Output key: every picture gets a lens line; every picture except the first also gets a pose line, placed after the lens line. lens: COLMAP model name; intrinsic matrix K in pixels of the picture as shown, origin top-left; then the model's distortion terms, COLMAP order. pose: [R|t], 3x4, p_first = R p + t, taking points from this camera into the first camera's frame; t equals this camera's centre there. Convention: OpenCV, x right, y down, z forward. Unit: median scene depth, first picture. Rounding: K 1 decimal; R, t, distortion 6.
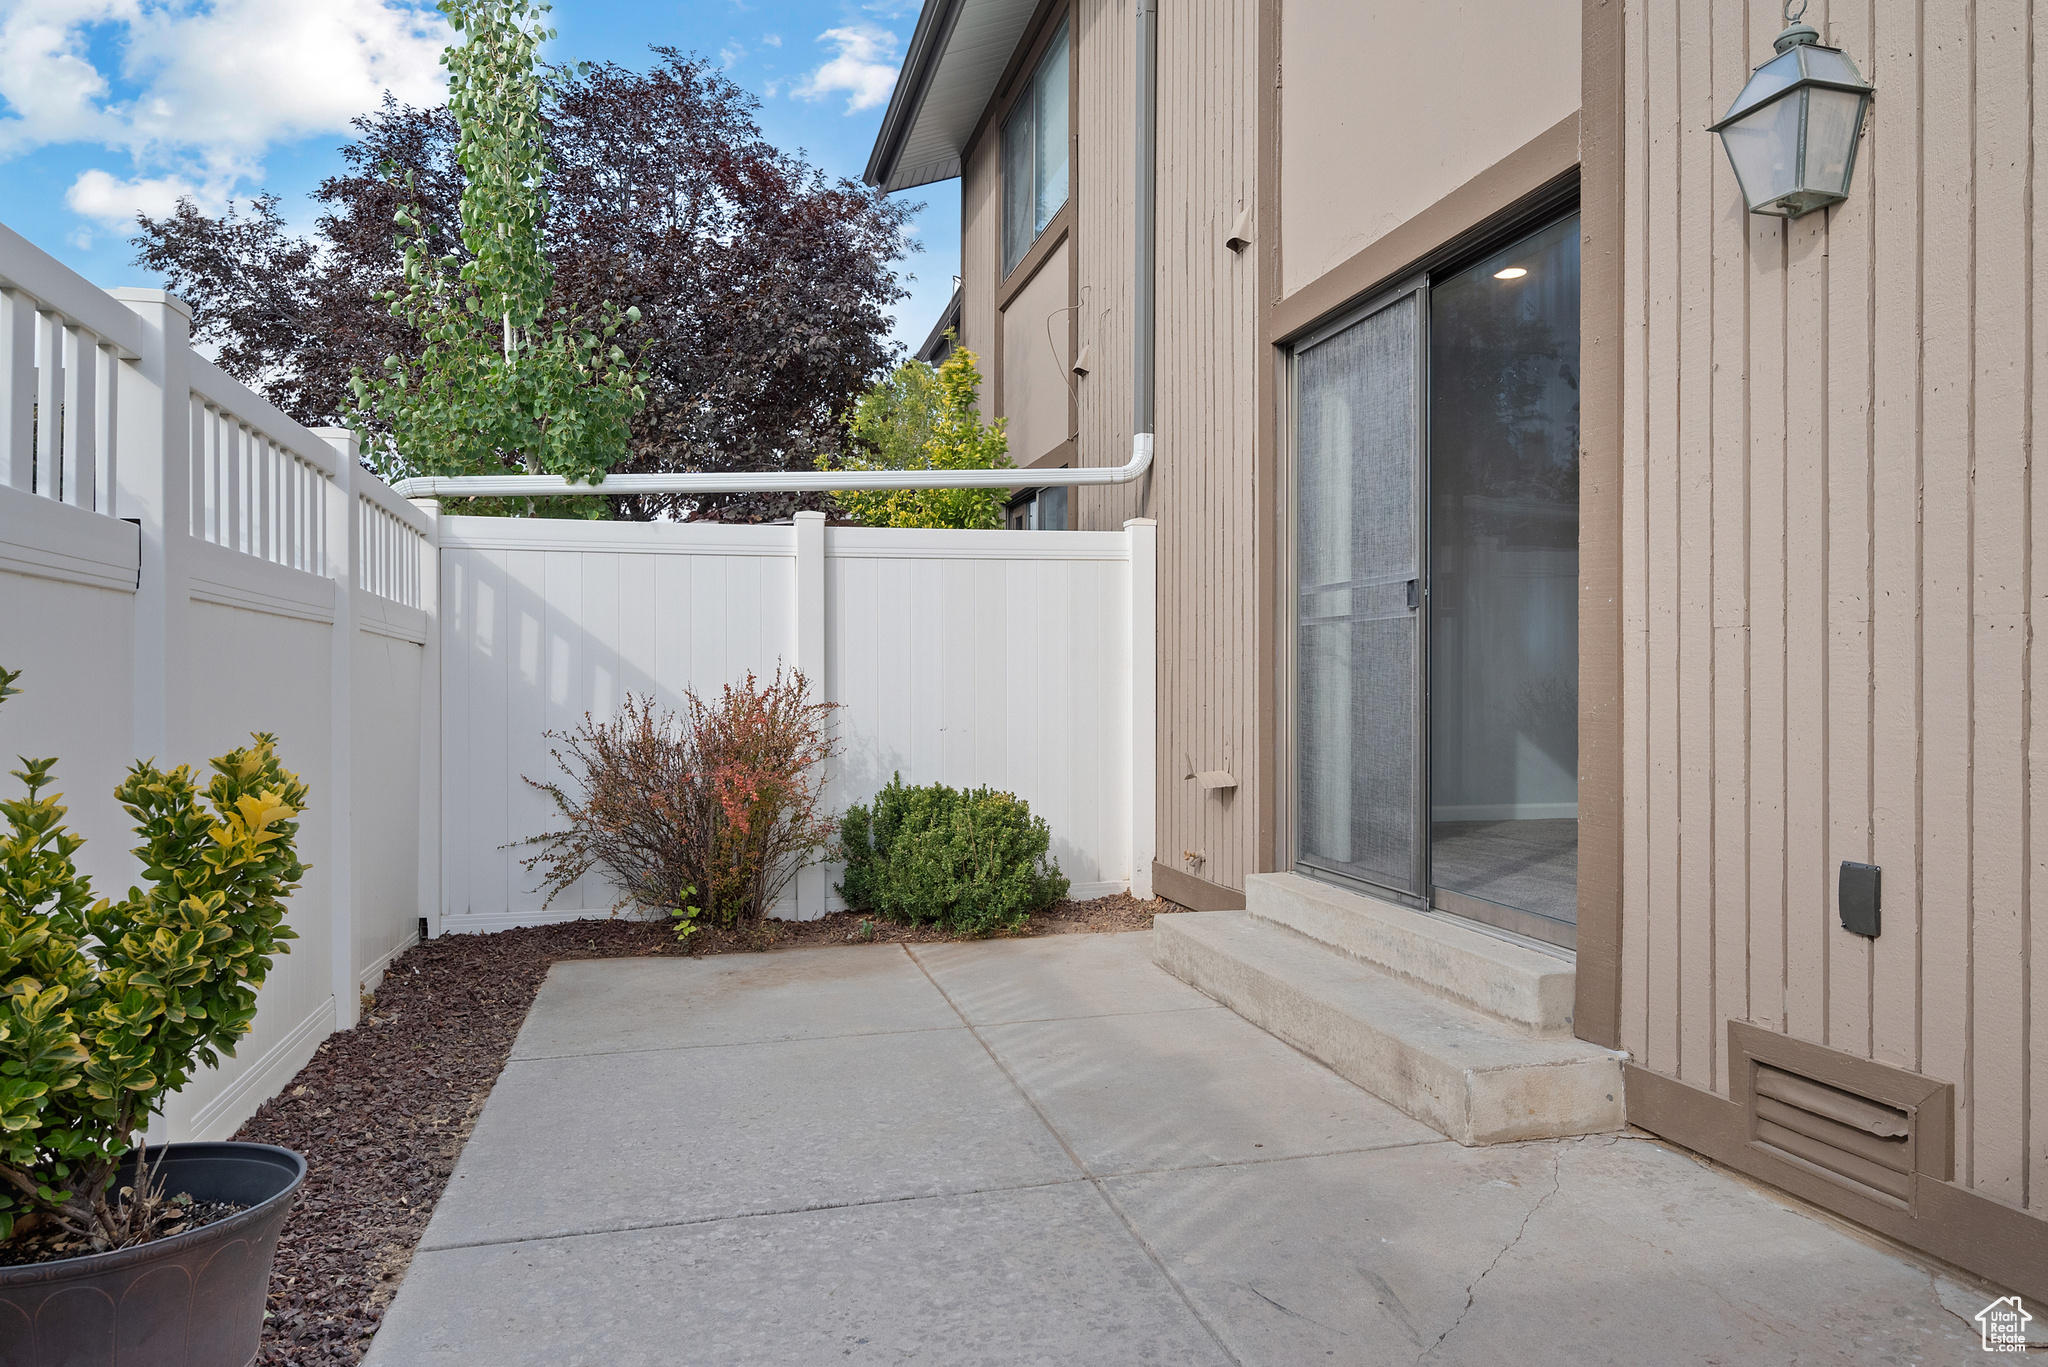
lens RADIAL K [[1321.0, 0, 1033.0], [0, 1321.0, 675.8], [0, 0, 1]] dist [-0.002114, 0.003076]
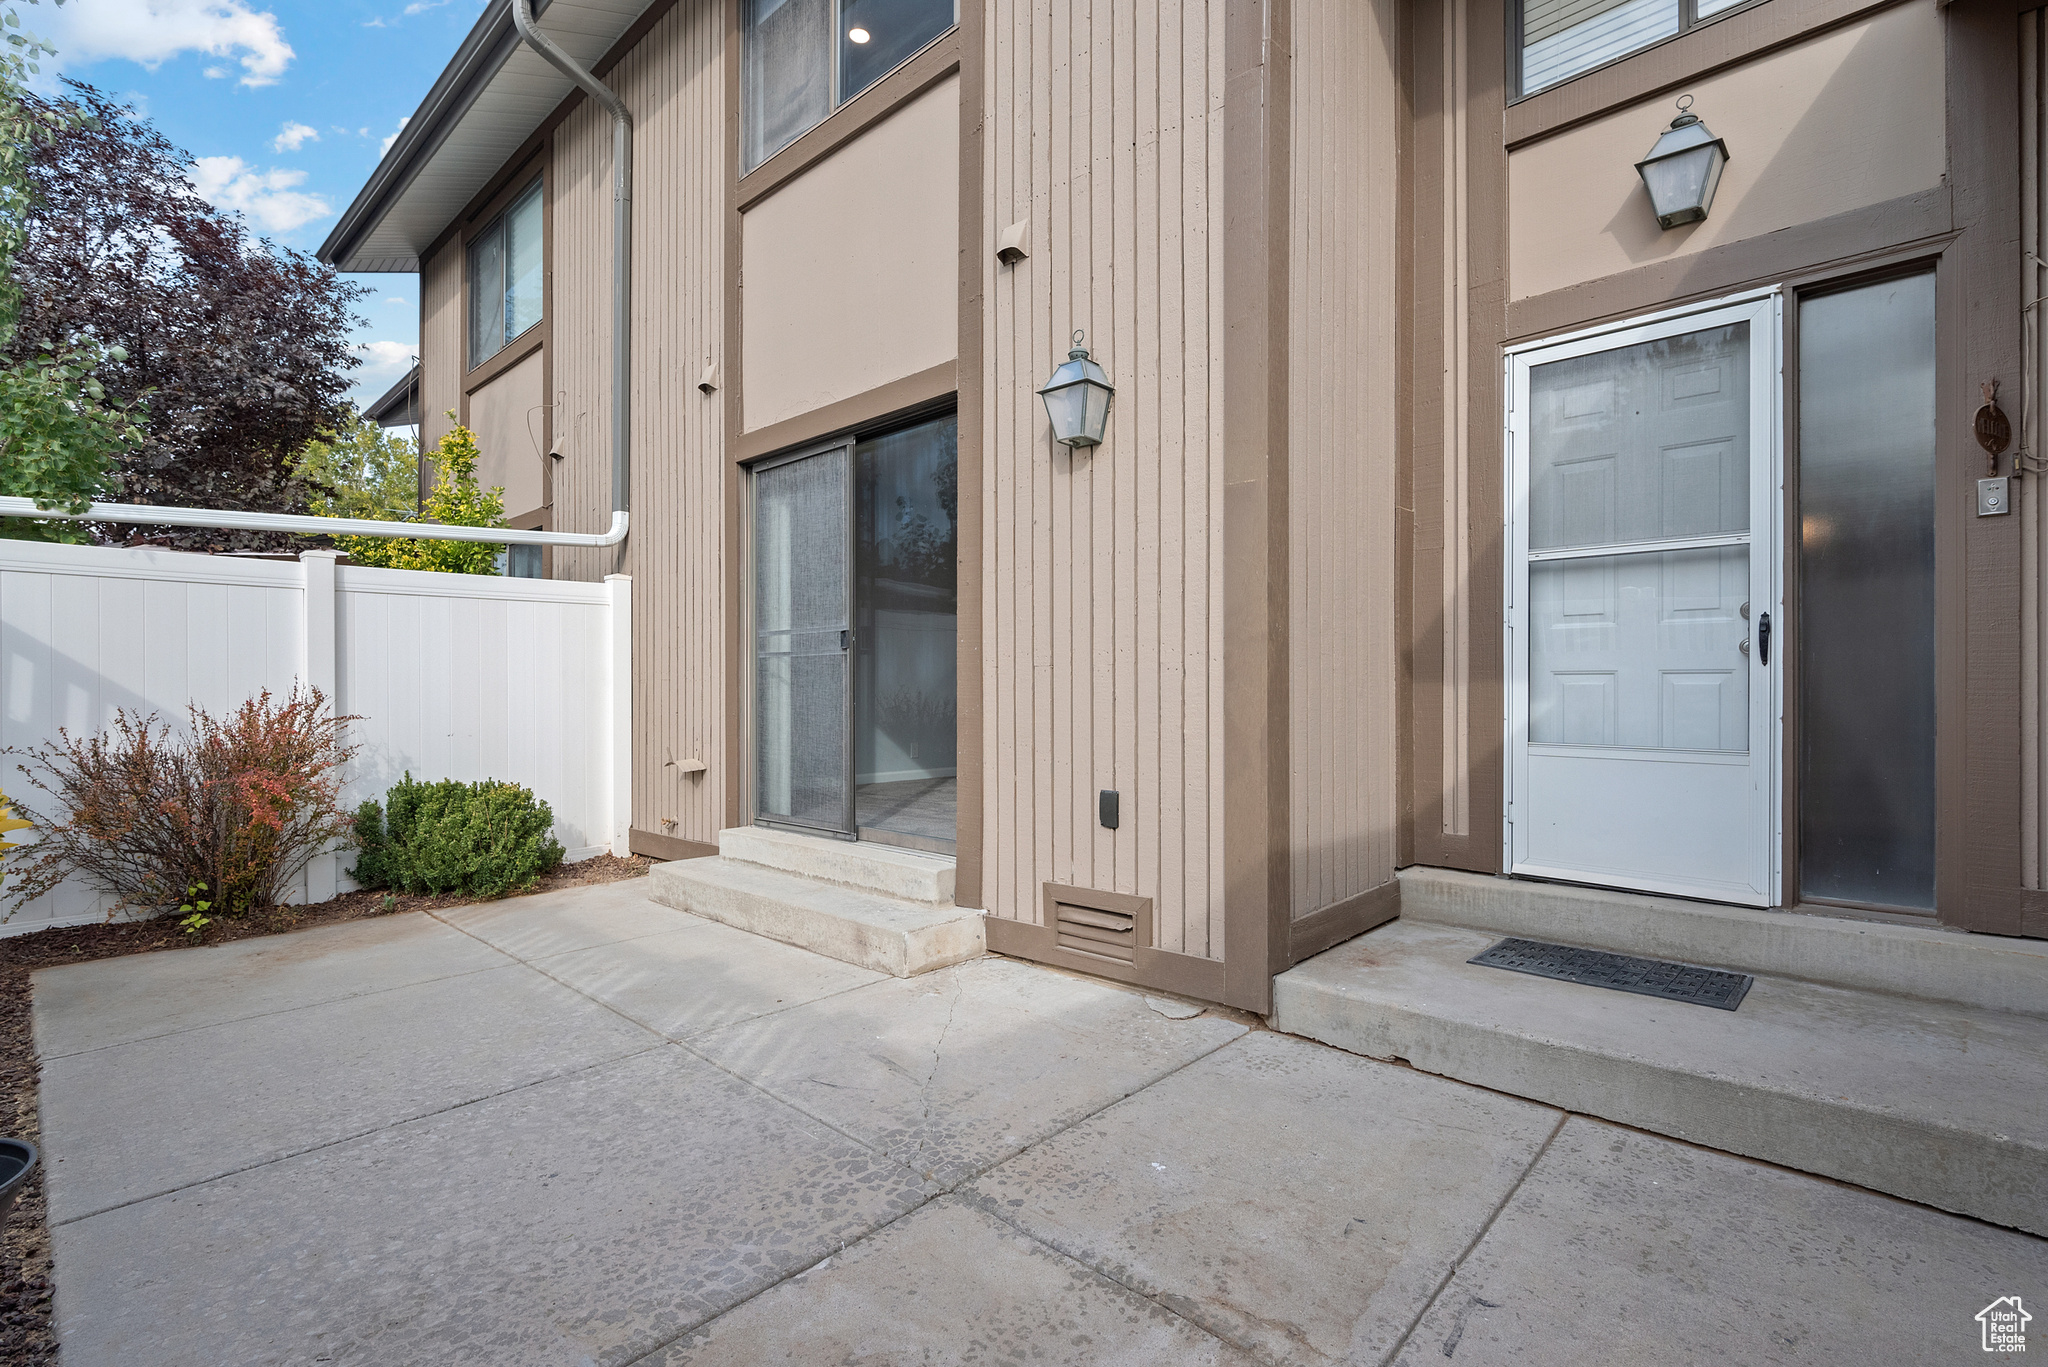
lens RADIAL K [[945.7, 0, 1033.1], [0, 945.7, 684.6], [0, 0, 1]] dist [0.001325, 0.000861]
pose [[0.842177, 0.000201, 0.539202, -0.147412], [0.001479, 0.999995, -0.002682, -0.006155], [-0.539200, 0.003056, 0.842172, -0.069969]]
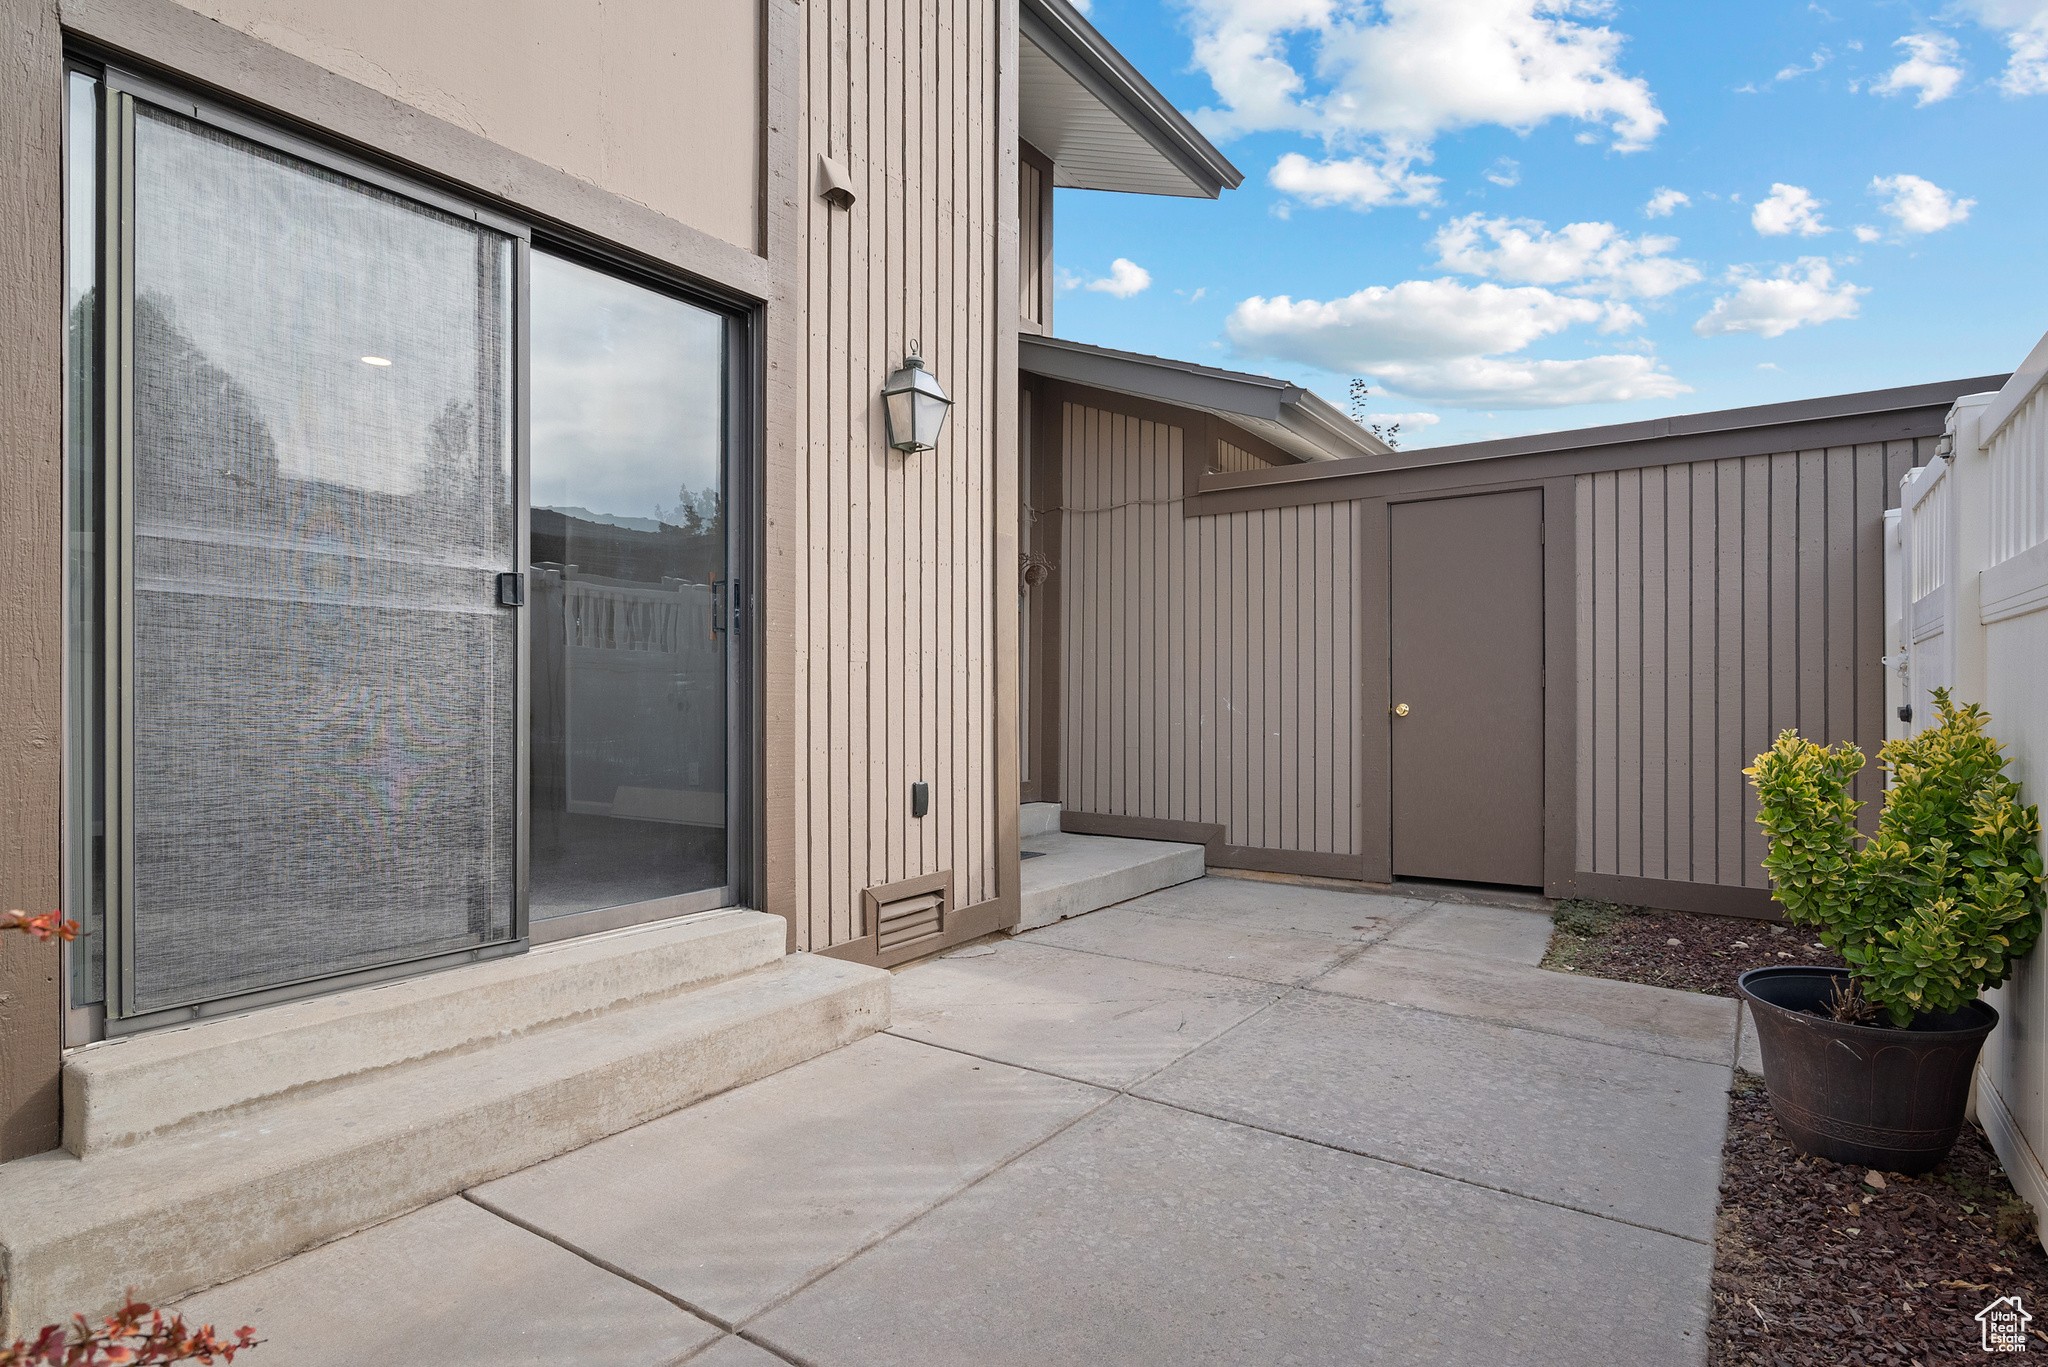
lens RADIAL K [[1078.8, 0, 1027.3], [0, 1078.8, 705.5], [0, 0, 1]] dist [-0.003447, -0.000468]
pose [[-0.655121, -0.007623, 0.755486, -0.534049], [-0.006377, 0.999969, 0.004560, 0.008772], [-0.755497, -0.001831, -0.655149, 1.396742]]
